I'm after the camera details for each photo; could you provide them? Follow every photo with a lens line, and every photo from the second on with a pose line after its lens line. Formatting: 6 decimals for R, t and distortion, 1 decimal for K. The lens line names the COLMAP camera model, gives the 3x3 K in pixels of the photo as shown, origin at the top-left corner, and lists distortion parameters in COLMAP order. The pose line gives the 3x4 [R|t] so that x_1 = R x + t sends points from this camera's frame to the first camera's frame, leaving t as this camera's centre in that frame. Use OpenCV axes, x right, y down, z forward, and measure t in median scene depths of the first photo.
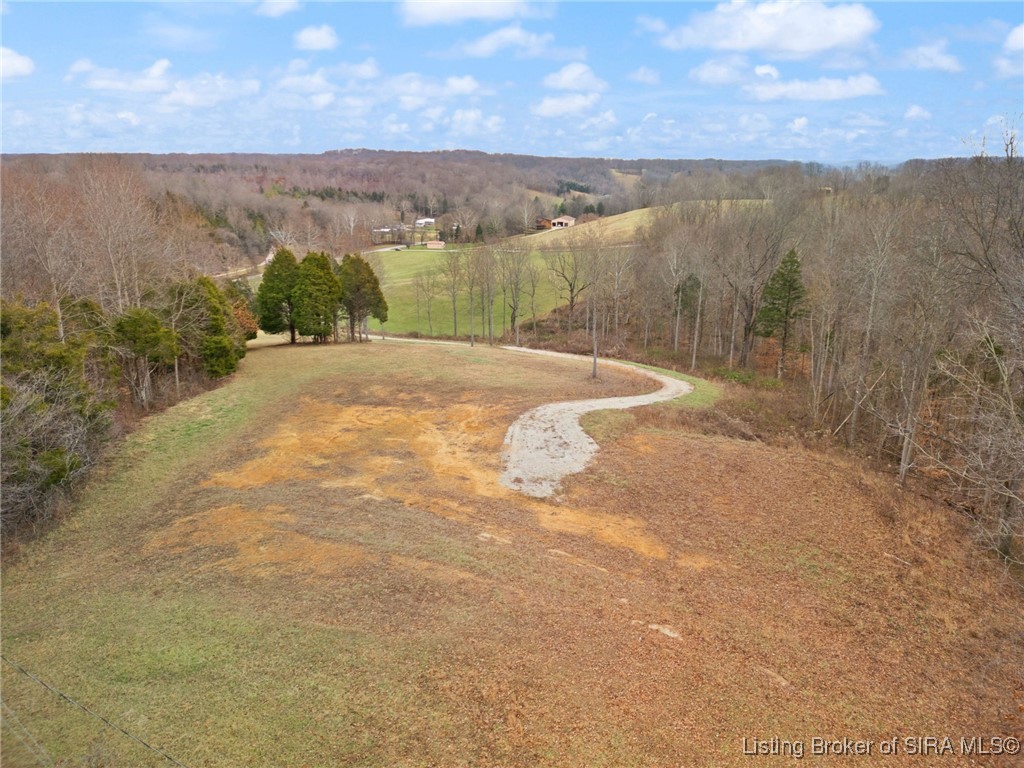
lens RADIAL K [[708.8, 0, 509.2], [0, 708.8, 384.8], [0, 0, 1]] dist [0.089667, -0.082870]
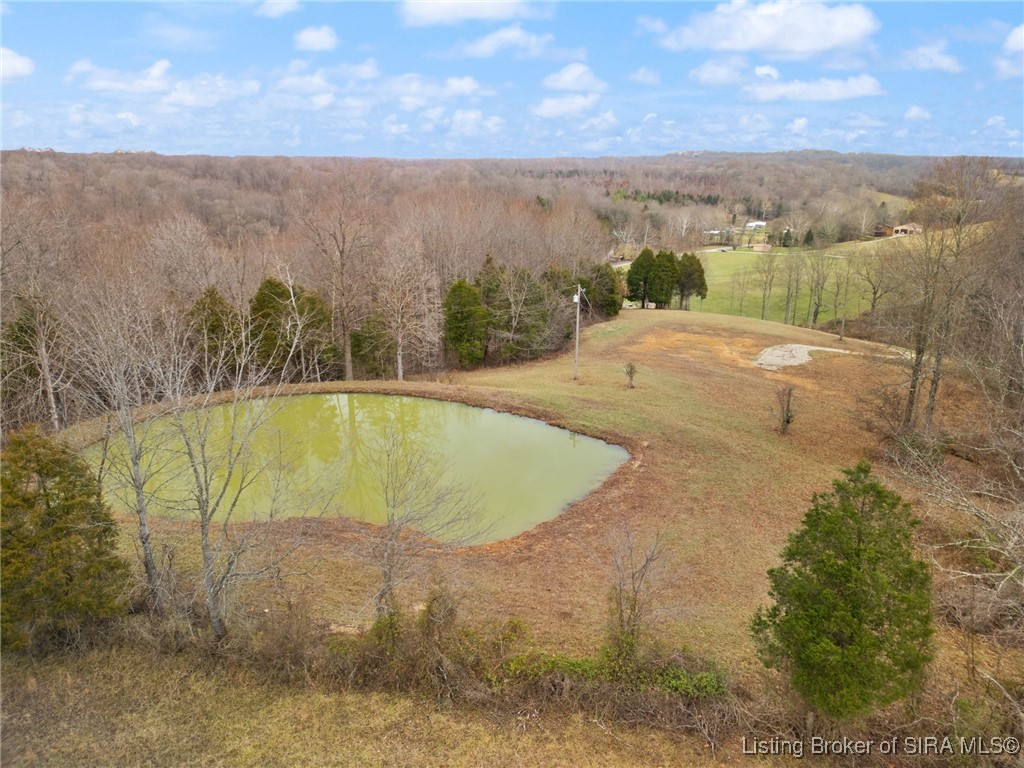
lens RADIAL K [[708.8, 0, 509.2], [0, 708.8, 384.8], [0, 0, 1]] dist [0.089667, -0.082870]
pose [[0.903117, 0.128015, -0.409868, 0.017737], [-0.127568, 0.991418, 0.028565, 0.018878], [0.410007, 0.026489, 0.911697, -0.101210]]
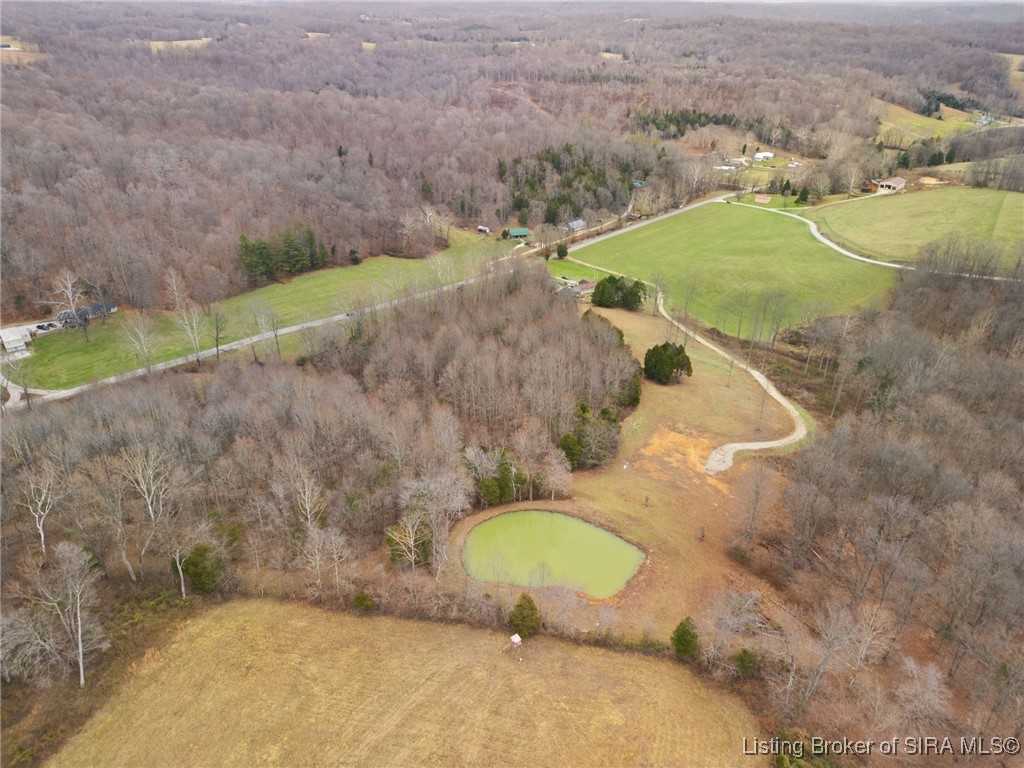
lens RADIAL K [[708.8, 0, 509.2], [0, 708.8, 384.8], [0, 0, 1]] dist [0.089667, -0.082870]
pose [[0.897899, 0.221905, -0.380179, 0.039836], [-0.143967, 0.964184, 0.222761, -0.098377], [0.415994, -0.145283, 0.897687, -0.285295]]
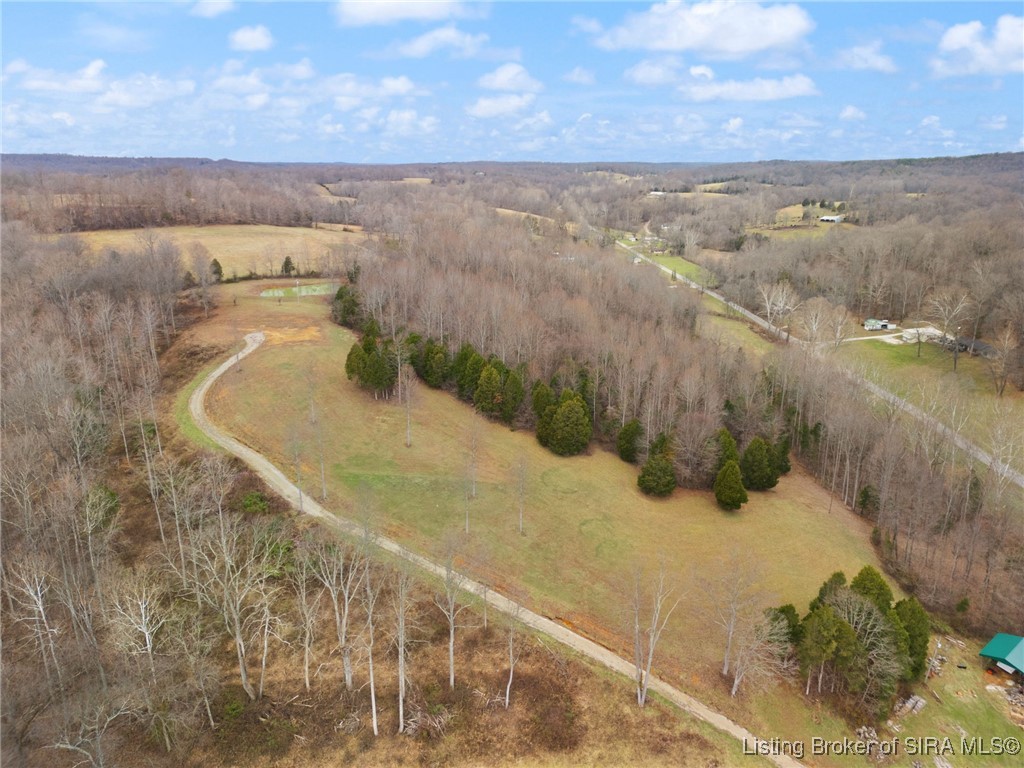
lens RADIAL K [[707.5, 0, 504.8], [0, 707.5, 387.1], [0, 0, 1]] dist [0.067327, -0.054601]
pose [[-0.924114, 0.109244, -0.366167, 0.026501], [-0.114871, 0.834516, 0.538877, -0.215595], [0.364441, 0.540046, -0.758639, 0.489694]]
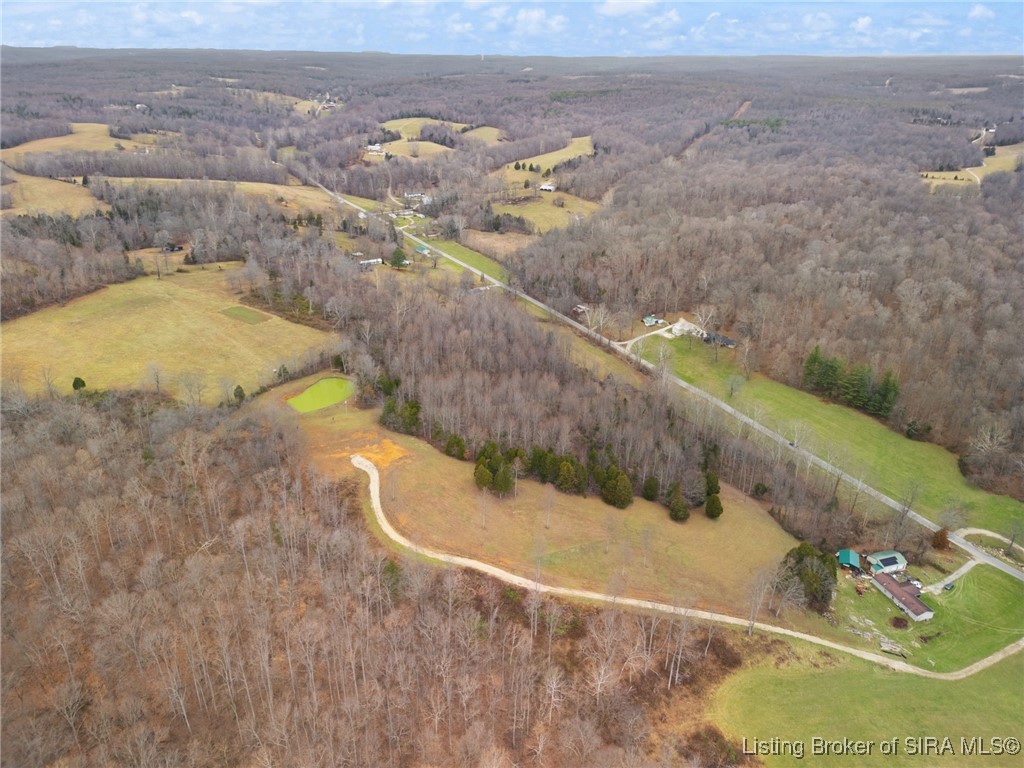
lens RADIAL K [[708.8, 0, 509.2], [0, 708.8, 384.8], [0, 0, 1]] dist [0.089667, -0.082870]
pose [[-0.642547, 0.313168, -0.699327, 0.309092], [-0.231378, 0.790764, 0.566707, -0.393282], [0.730478, 0.525944, -0.435643, 0.397117]]
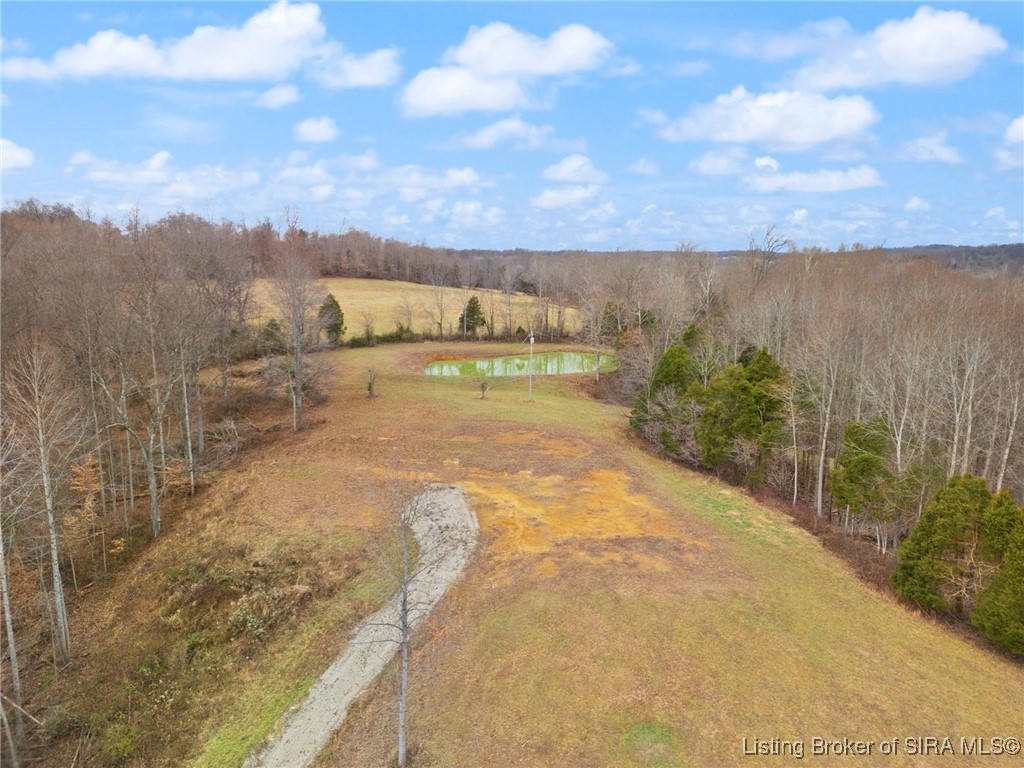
lens RADIAL K [[708.8, 0, 509.2], [0, 708.8, 384.8], [0, 0, 1]] dist [0.089667, -0.082870]
pose [[-0.967606, 0.038618, -0.249495, 0.023375], [-0.077549, 0.894994, 0.439286, -0.066358], [0.240261, 0.444404, -0.863006, 0.191871]]
